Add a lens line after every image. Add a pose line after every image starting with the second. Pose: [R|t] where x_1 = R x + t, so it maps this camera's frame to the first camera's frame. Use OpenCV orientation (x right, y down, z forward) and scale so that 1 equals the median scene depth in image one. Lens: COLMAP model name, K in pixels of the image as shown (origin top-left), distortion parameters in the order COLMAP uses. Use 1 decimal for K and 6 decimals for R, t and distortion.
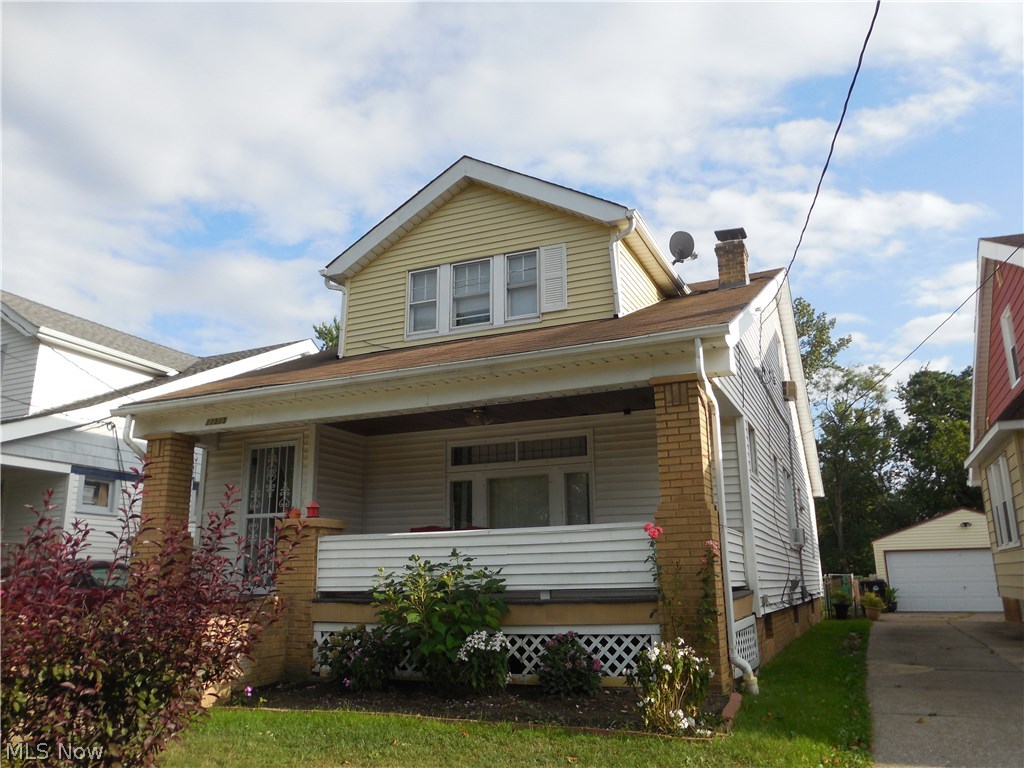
lens RADIAL K [[788.2, 0, 512.0], [0, 788.2, 384.0], [0, 0, 1]] dist [-0.066931, 0.064833]
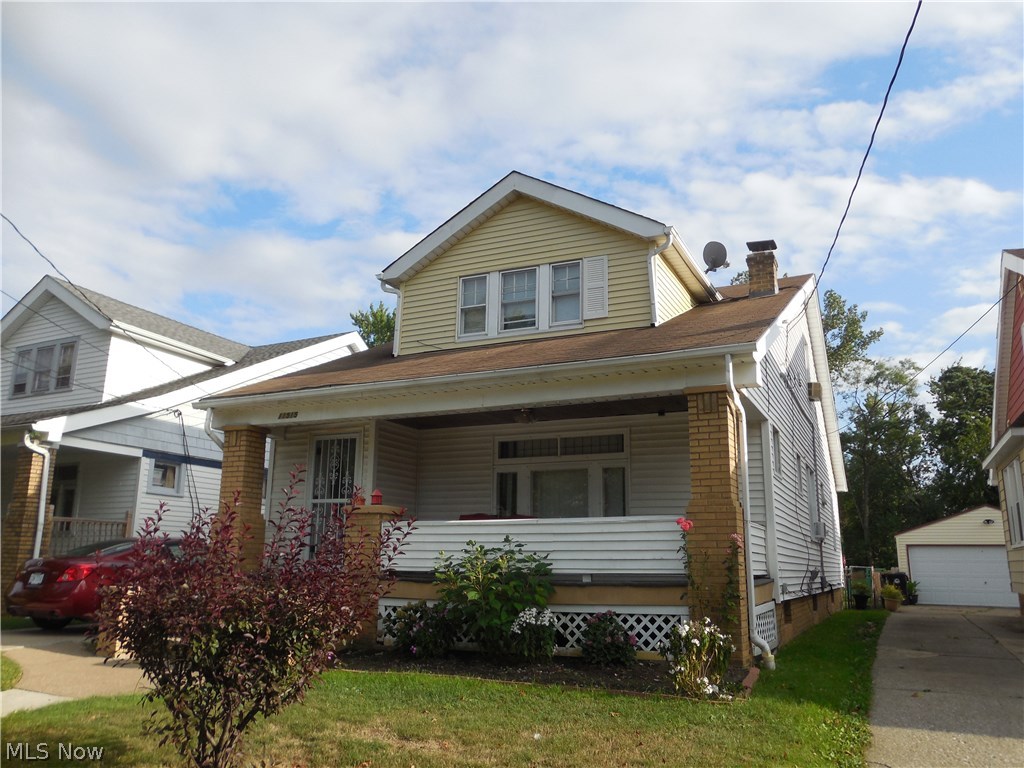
lens RADIAL K [[800.2, 0, 512.0], [0, 800.2, 384.0], [0, 0, 1]] dist [-0.060828, 0.084968]
pose [[0.999357, 0.017199, -0.031472, -0.025212], [-0.016454, 0.999582, 0.023759, -0.026545], [0.031867, -0.023226, 0.999222, -0.106087]]
